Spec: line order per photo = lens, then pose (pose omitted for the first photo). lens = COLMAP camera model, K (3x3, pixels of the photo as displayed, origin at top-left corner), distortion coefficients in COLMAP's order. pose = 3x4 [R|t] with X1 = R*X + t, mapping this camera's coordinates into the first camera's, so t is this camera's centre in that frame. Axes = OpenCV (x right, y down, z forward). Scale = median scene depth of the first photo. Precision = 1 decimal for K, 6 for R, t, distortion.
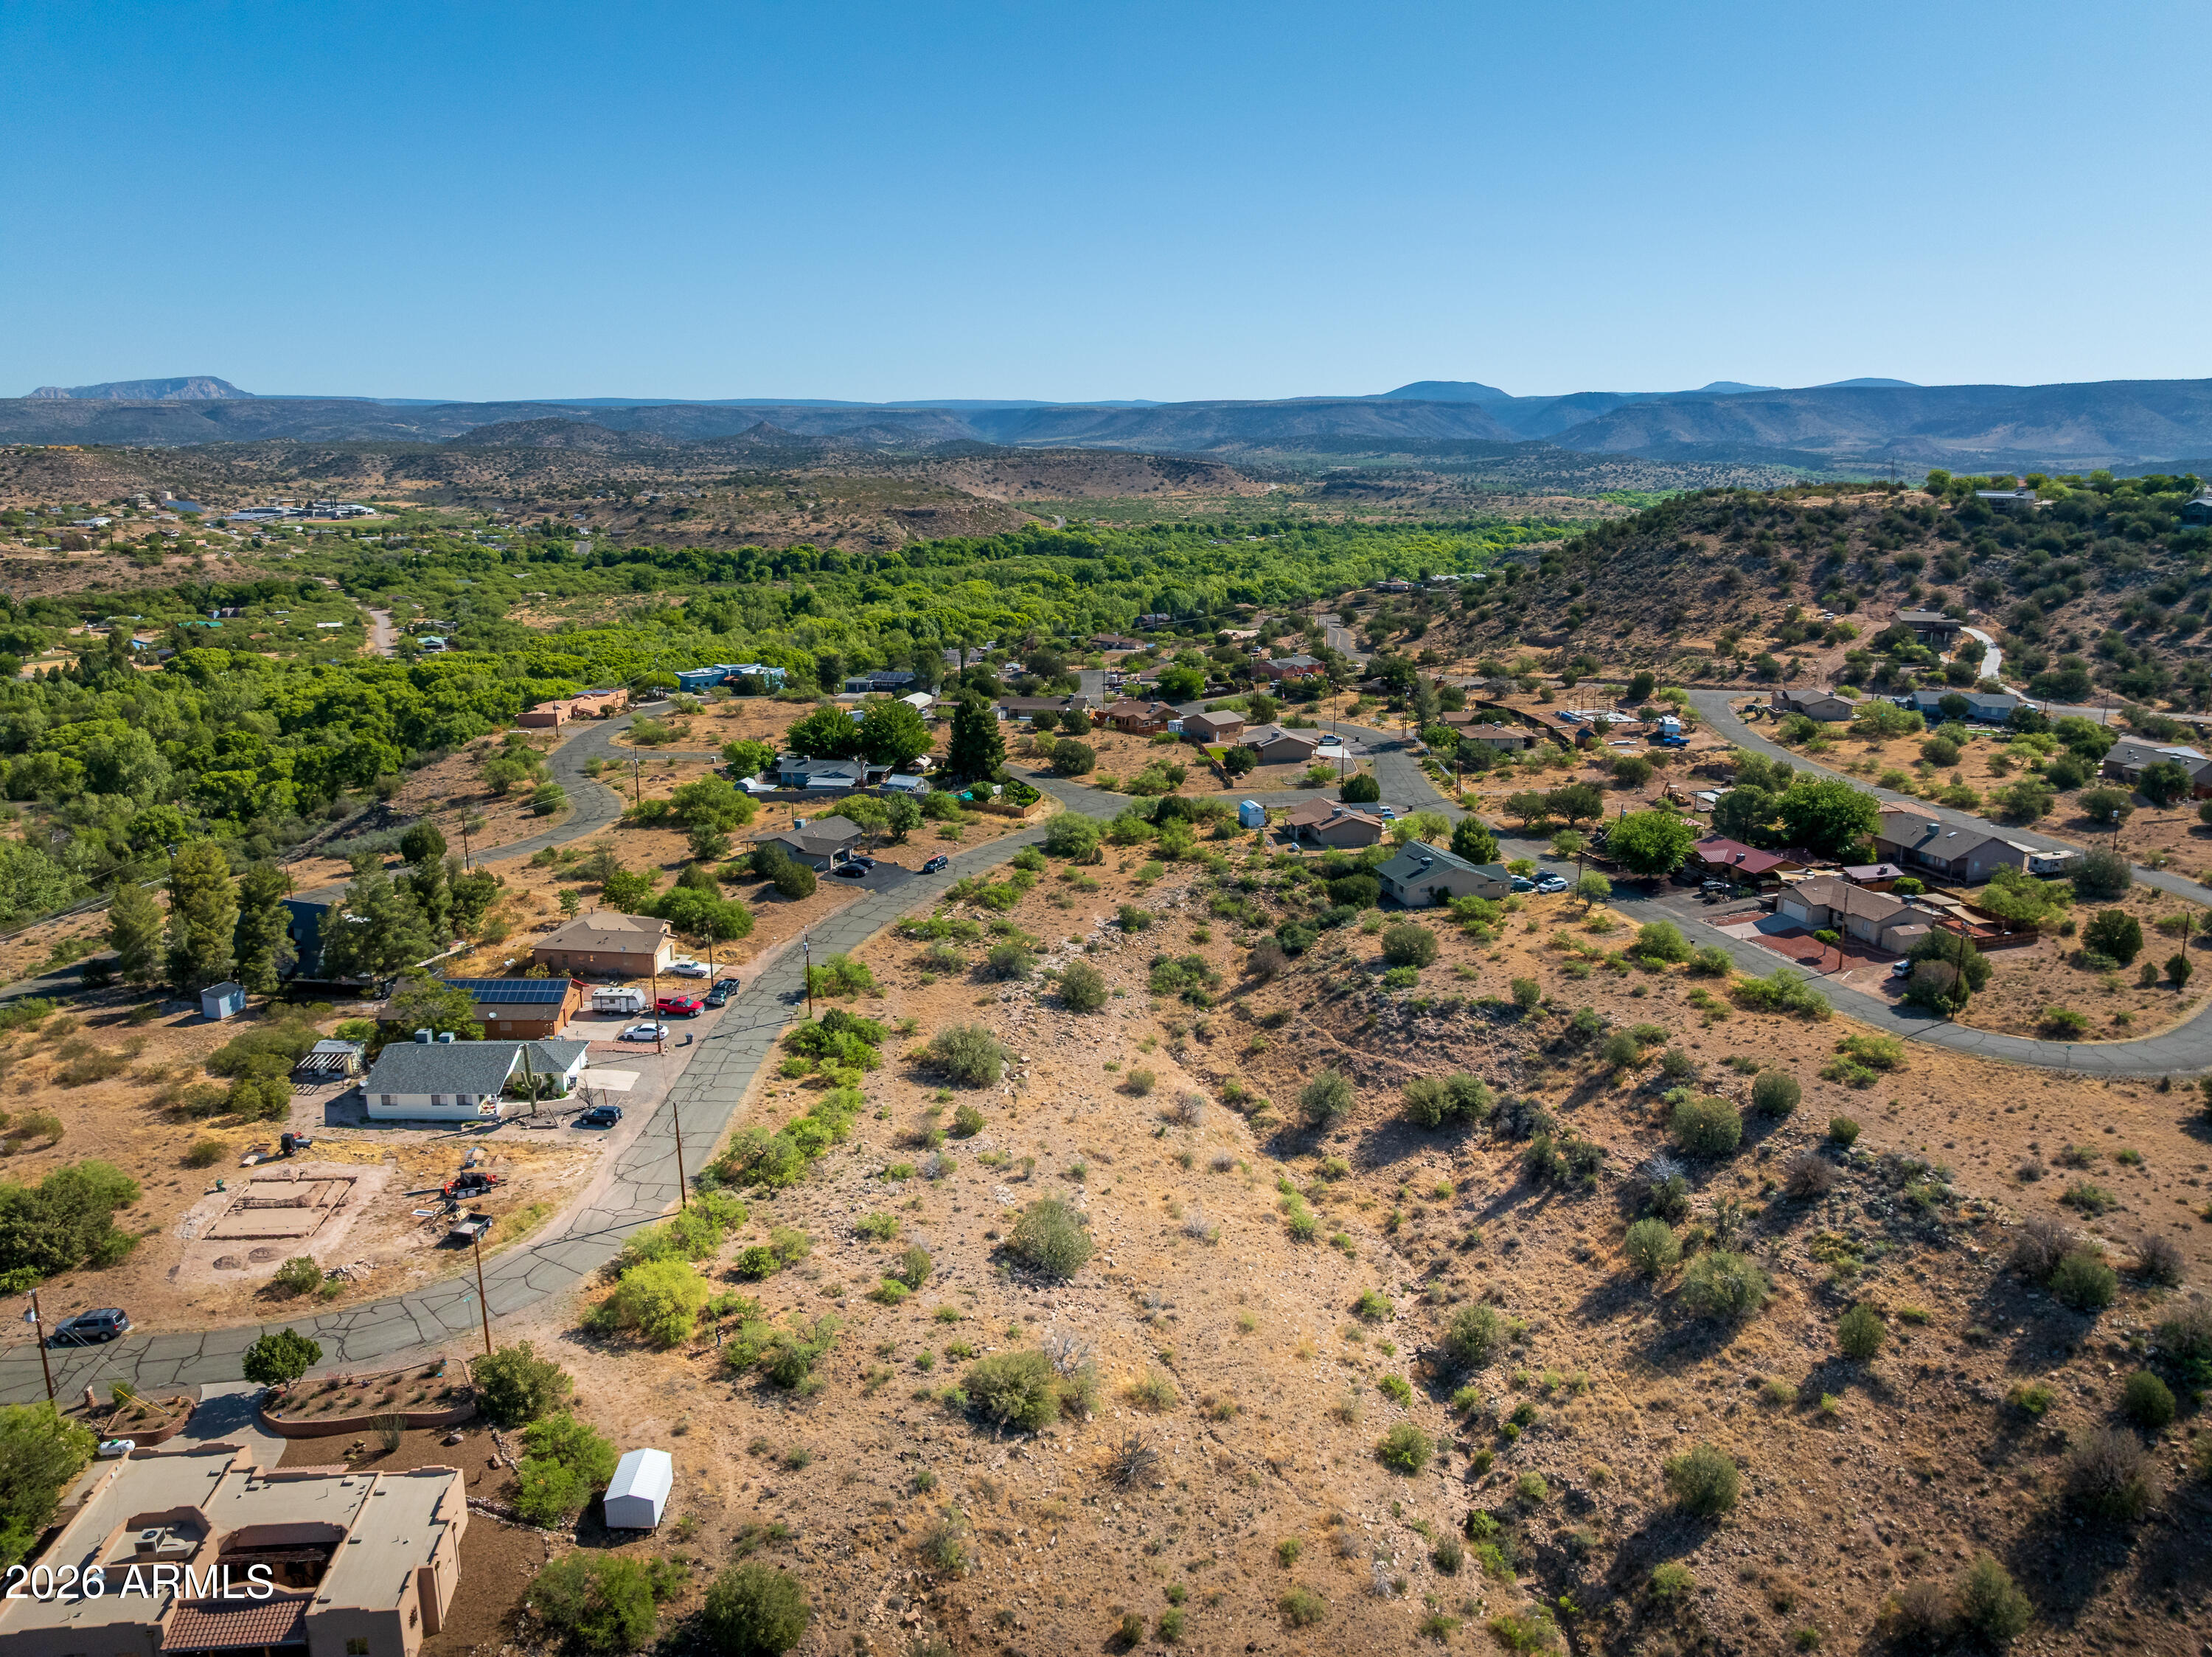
lens RADIAL K [[1558.7, 0, 1114.1], [0, 1558.7, 806.6], [0, 0, 1]] dist [-0.035914, -0.002176]
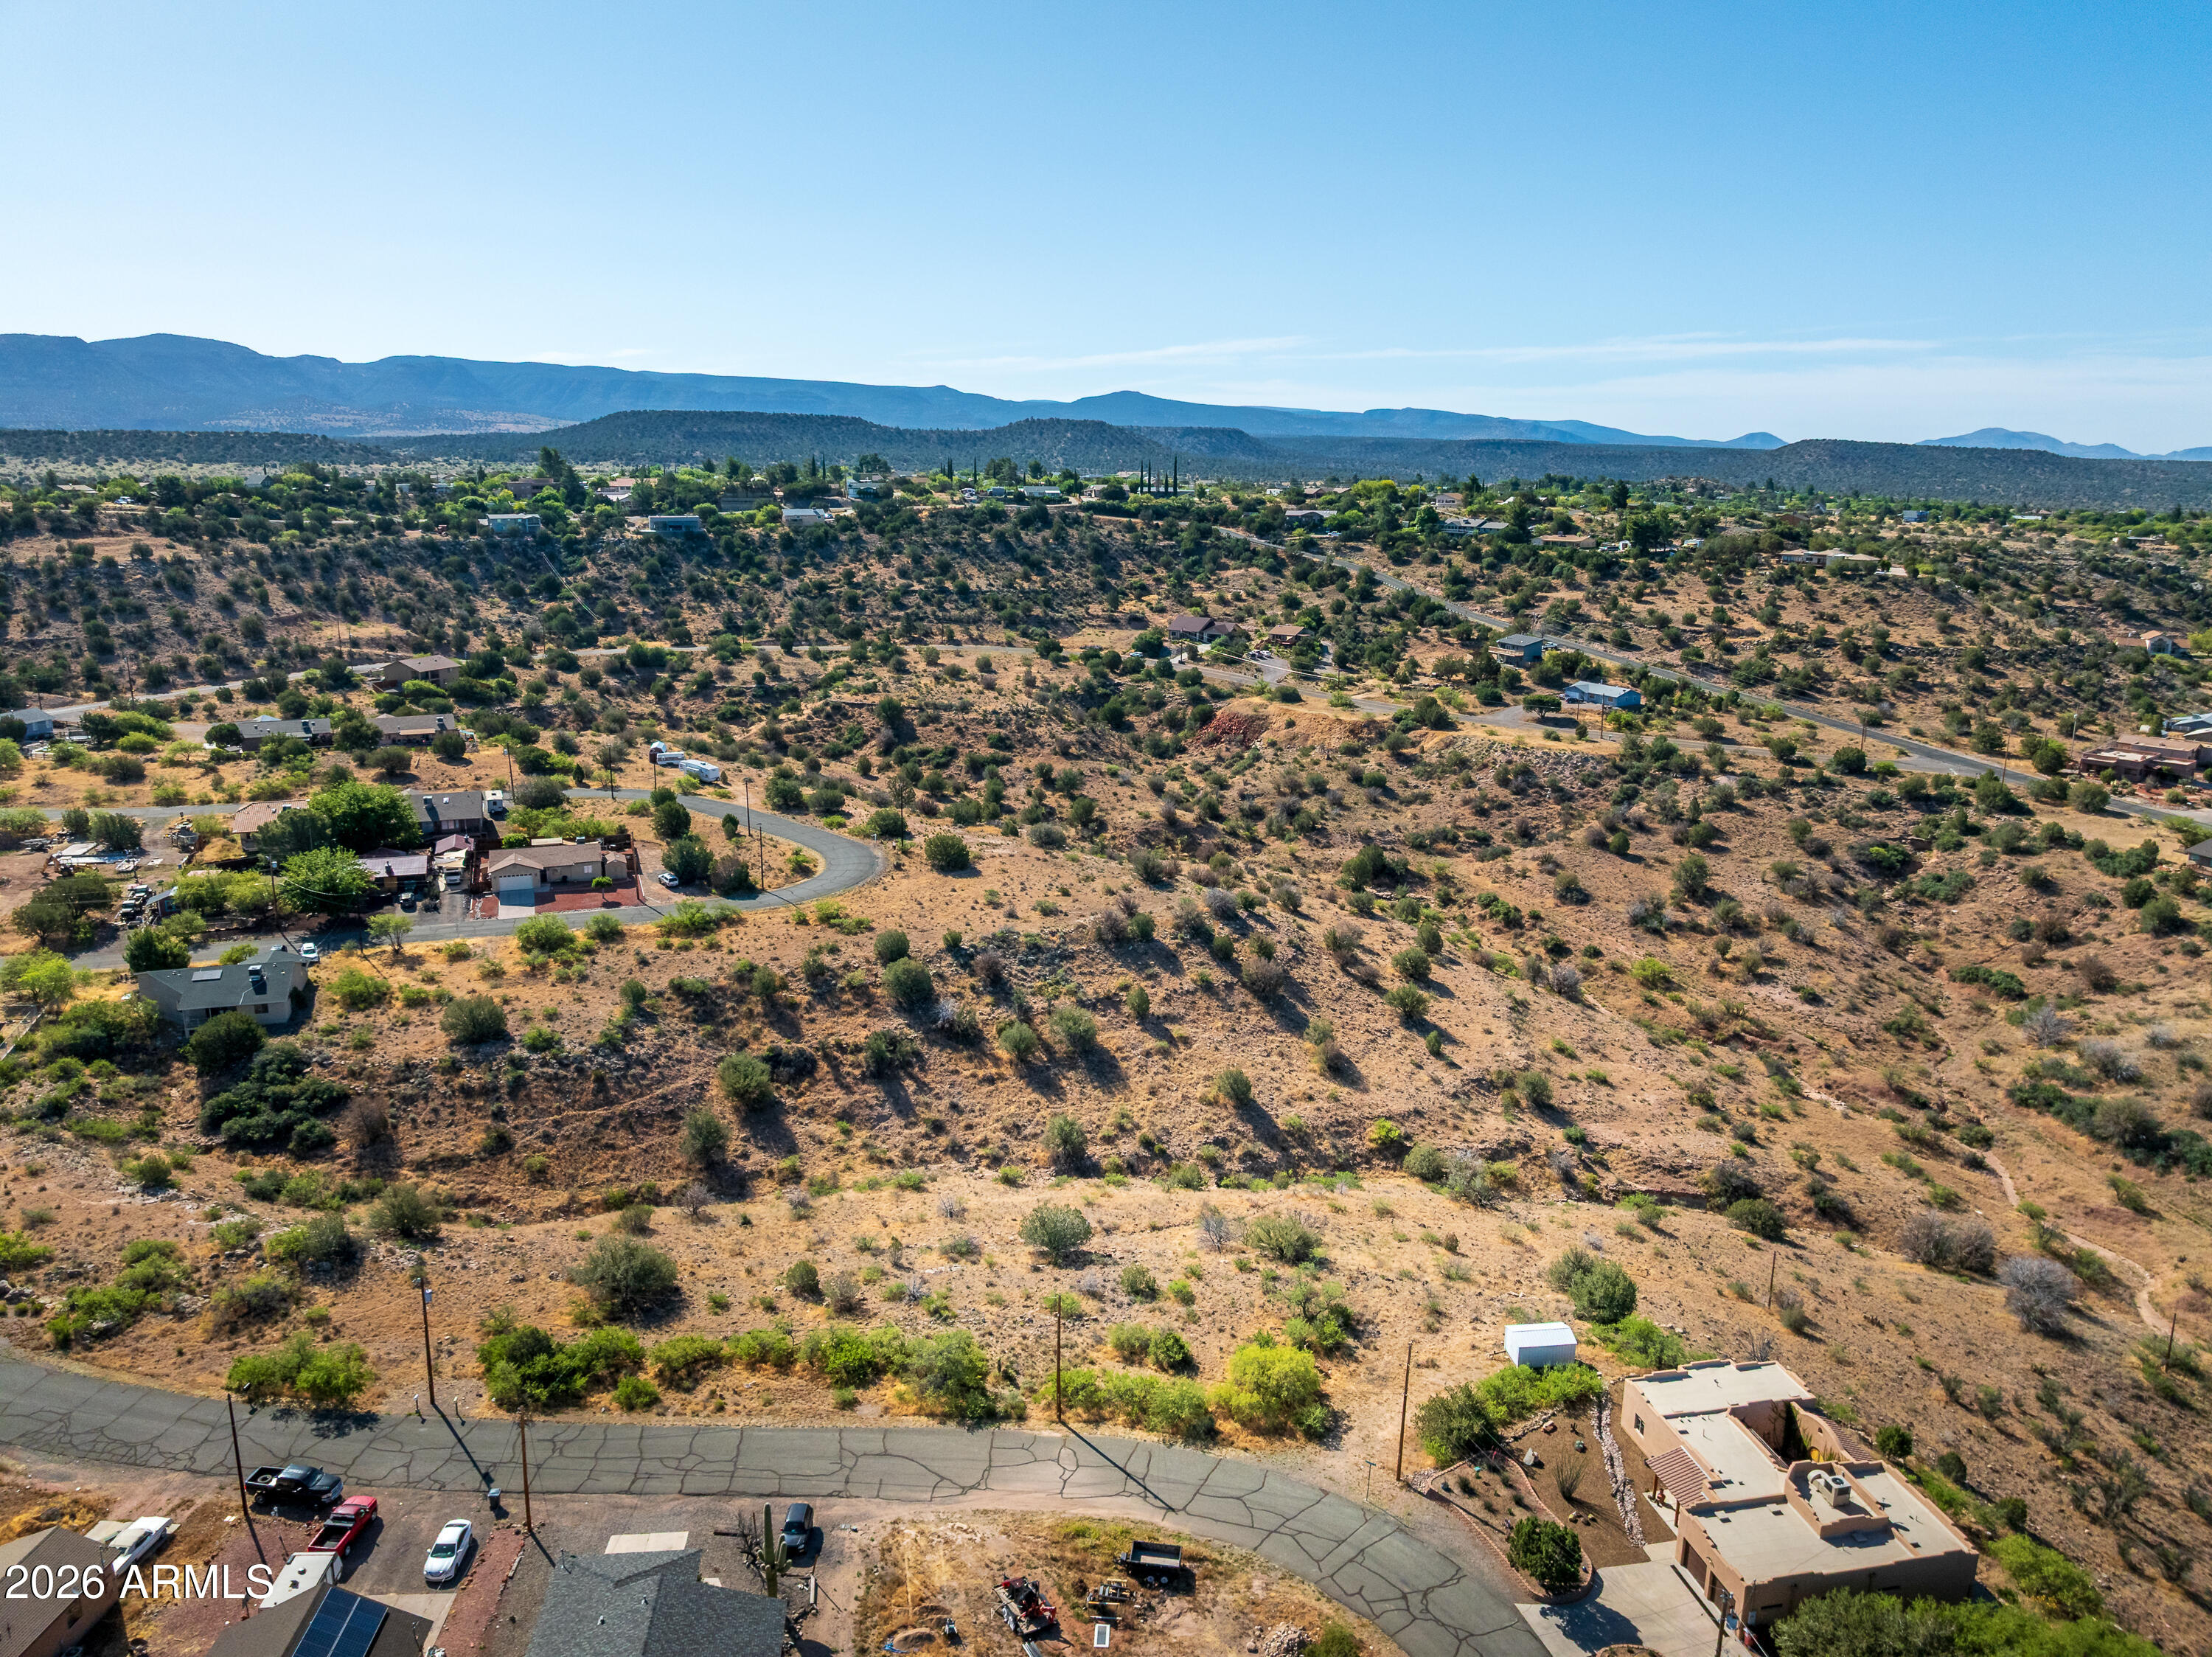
lens RADIAL K [[1558.7, 0, 1108.2], [0, 1558.7, 825.8], [0, 0, 1]] dist [-0.035914, -0.002176]
pose [[-0.065264, -0.237564, 0.969177, -0.853506], [0.211211, 0.945953, 0.246095, -0.202714], [-0.975259, 0.220762, -0.011561, 0.774088]]
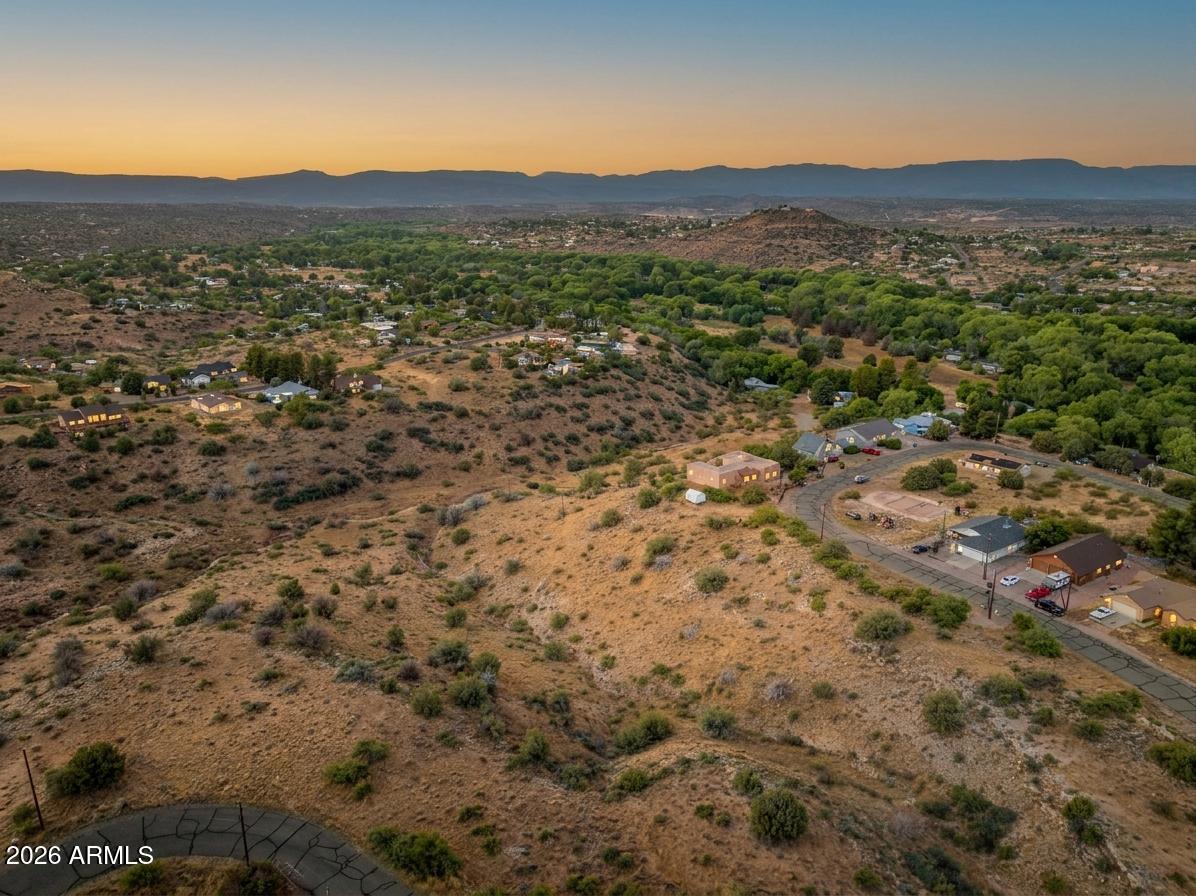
lens RADIAL K [[841.7, 0, 601.2], [0, 841.7, 449.3], [0, 0, 1]] dist [-0.034437, -0.002824]
pose [[-0.849871, 0.146015, -0.506358, 0.634731], [-0.121921, 0.880303, 0.458478, -0.414800], [0.512693, 0.451383, -0.730342, 1.511673]]
